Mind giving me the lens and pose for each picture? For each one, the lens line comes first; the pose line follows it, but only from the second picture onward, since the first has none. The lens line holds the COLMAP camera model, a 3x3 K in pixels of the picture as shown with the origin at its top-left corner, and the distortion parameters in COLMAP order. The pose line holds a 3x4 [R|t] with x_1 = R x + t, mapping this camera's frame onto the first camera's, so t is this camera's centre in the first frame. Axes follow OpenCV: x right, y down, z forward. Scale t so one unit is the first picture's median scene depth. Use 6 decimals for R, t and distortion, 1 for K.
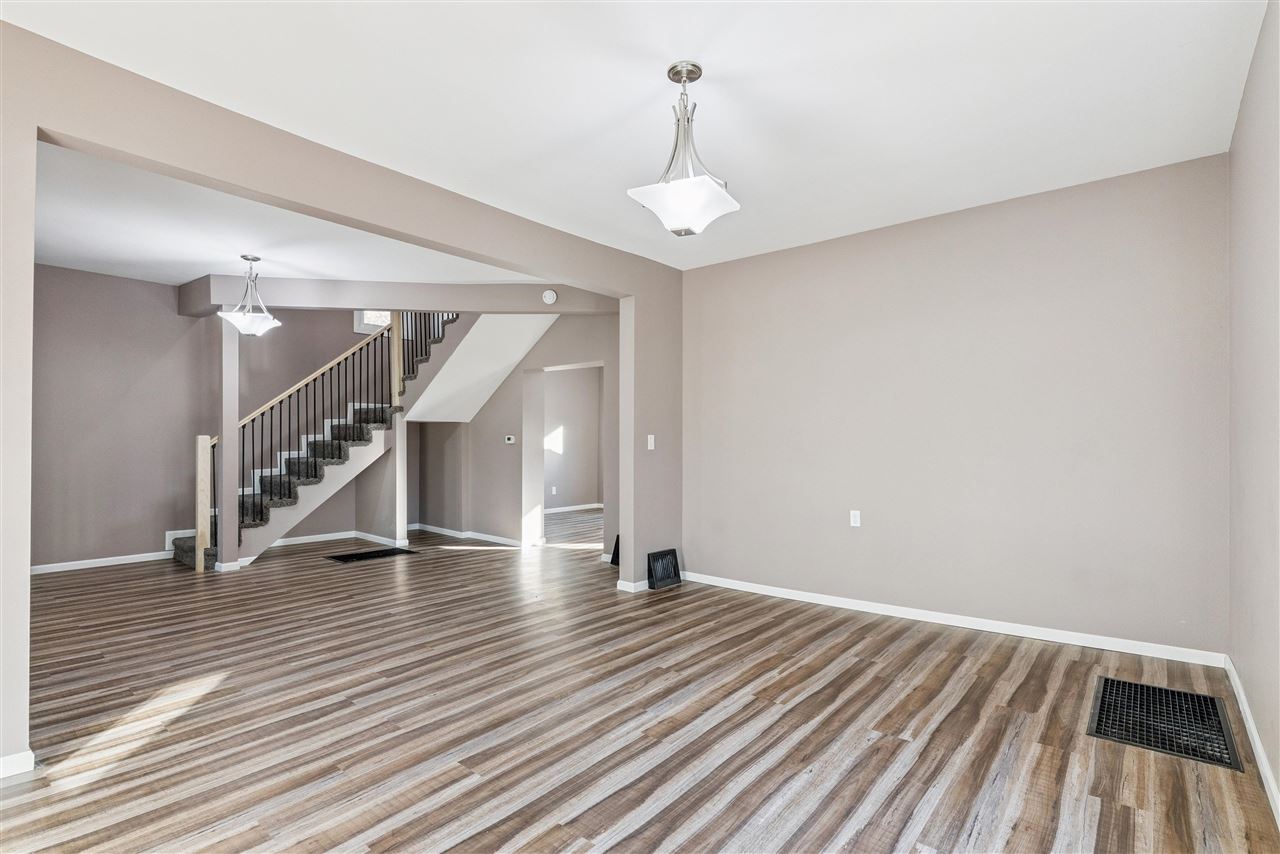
lens RADIAL K [[621.2, 0, 643.7], [0, 621.2, 436.7], [0, 0, 1]] dist [-0.000018, 0.000274]
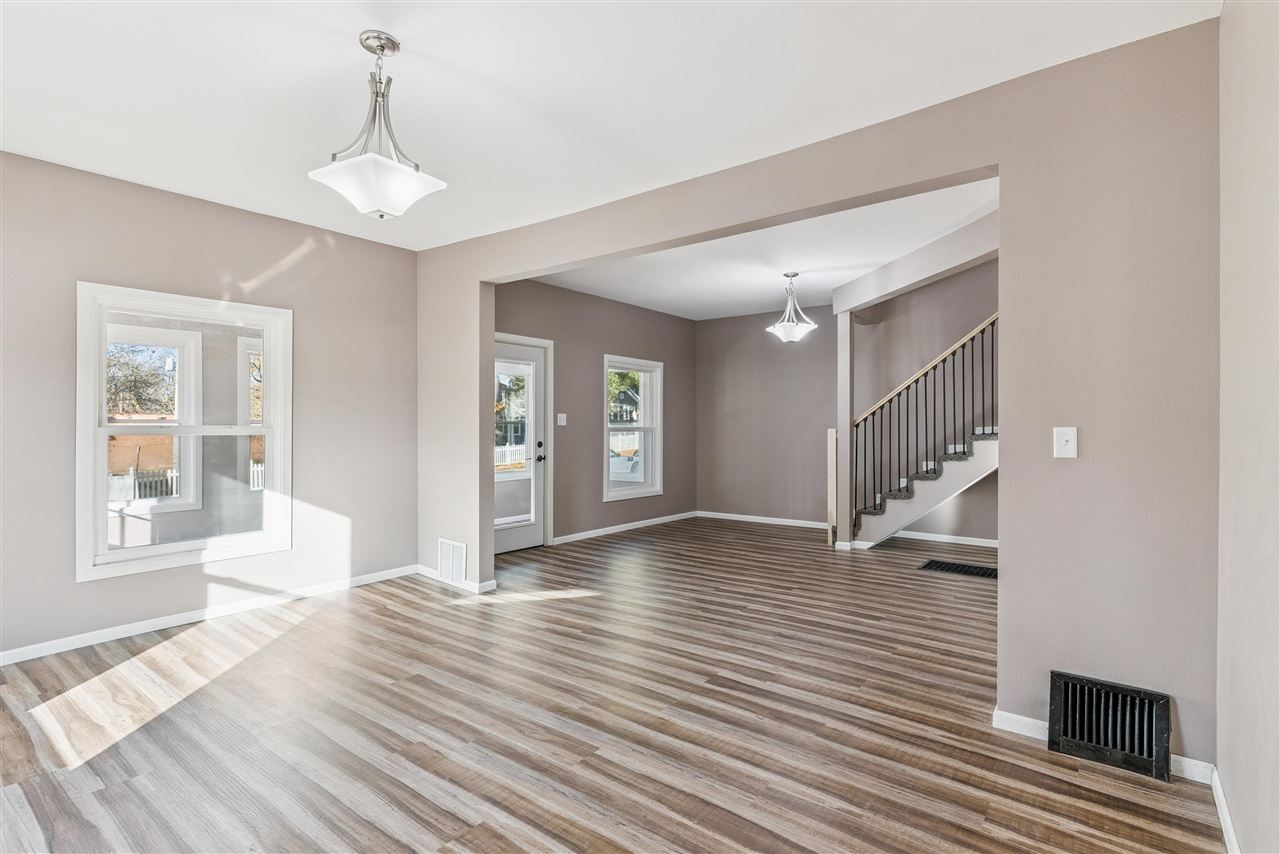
lens RADIAL K [[616.4, 0, 632.8], [0, 616.4, 425.4], [0, 0, 1]] dist [0.002128, -0.000389]
pose [[0.018857, -0.007578, -0.999793, 0.632902], [0.006930, 0.999948, -0.007448, -0.003119], [0.999798, -0.006788, 0.018908, 0.864092]]
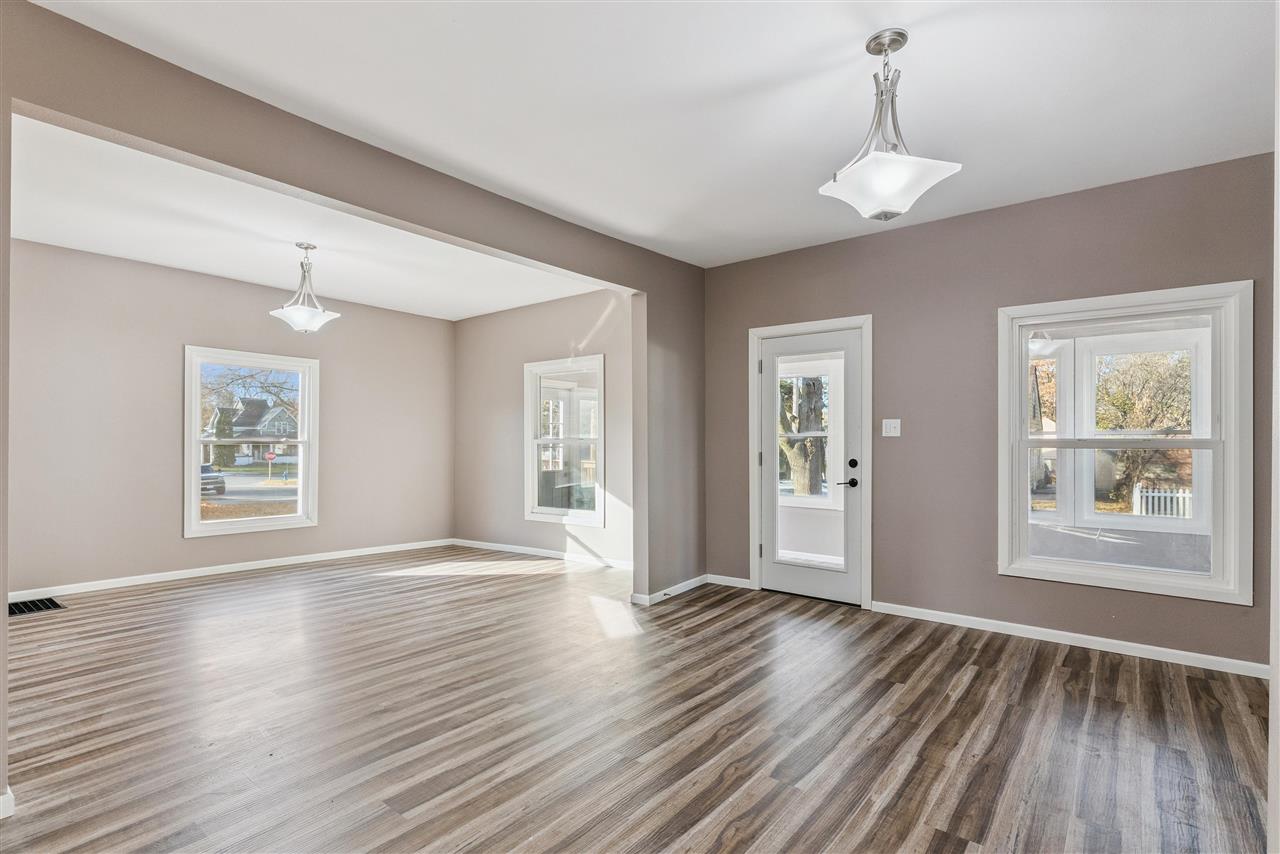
lens RADIAL K [[616.4, 0, 632.8], [0, 616.4, 425.4], [0, 0, 1]] dist [0.002128, -0.000389]
pose [[-0.999911, -0.008273, -0.010444, -0.563247], [-0.007928, 0.999436, -0.032626, 0.002701], [0.010708, -0.032540, -0.999413, 1.817720]]
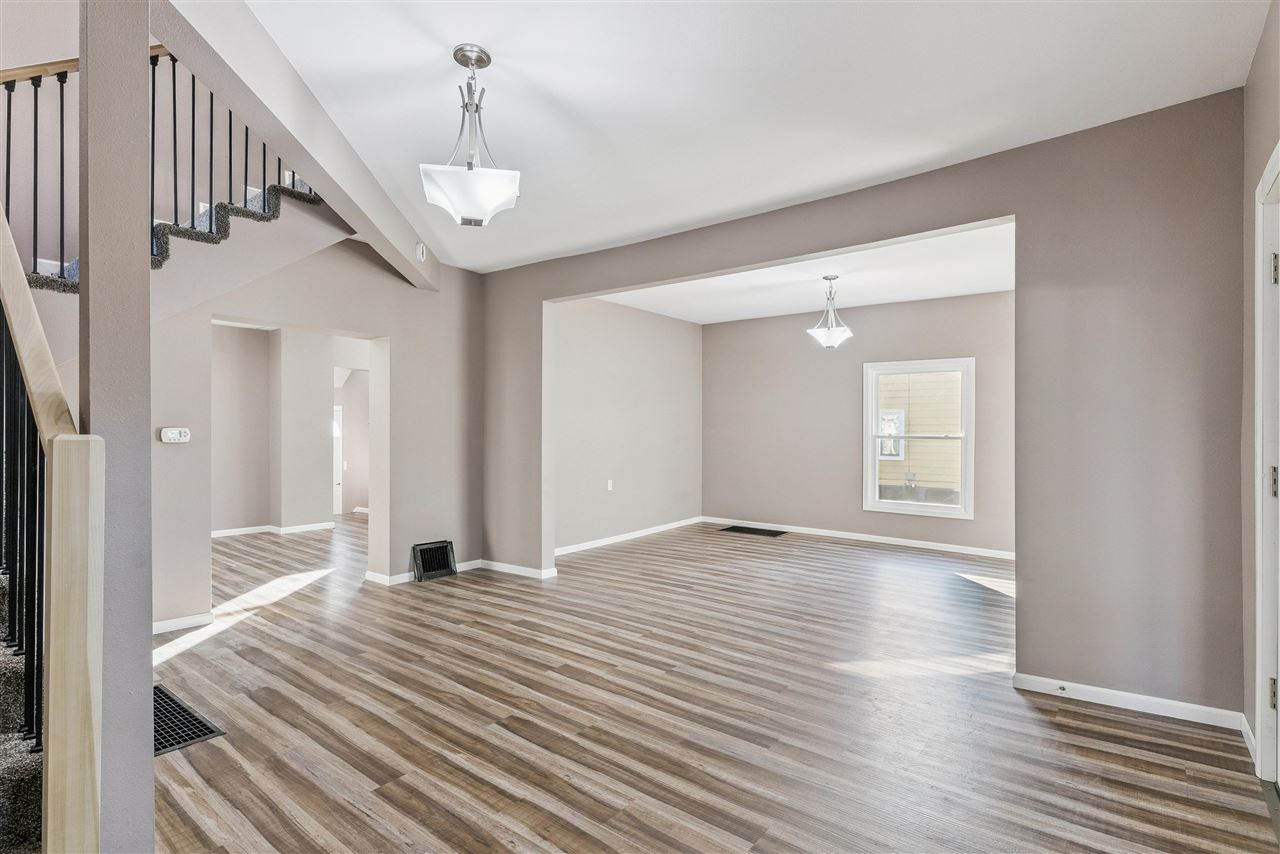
lens RADIAL K [[621.2, 0, 643.7], [0, 621.2, 436.7], [0, 0, 1]] dist [-0.000018, 0.000274]
pose [[-0.029641, -0.014097, 0.999461, -1.391459], [-0.015503, 0.999787, 0.013641, -0.012166], [-0.999440, -0.015090, -0.029854, 1.112545]]
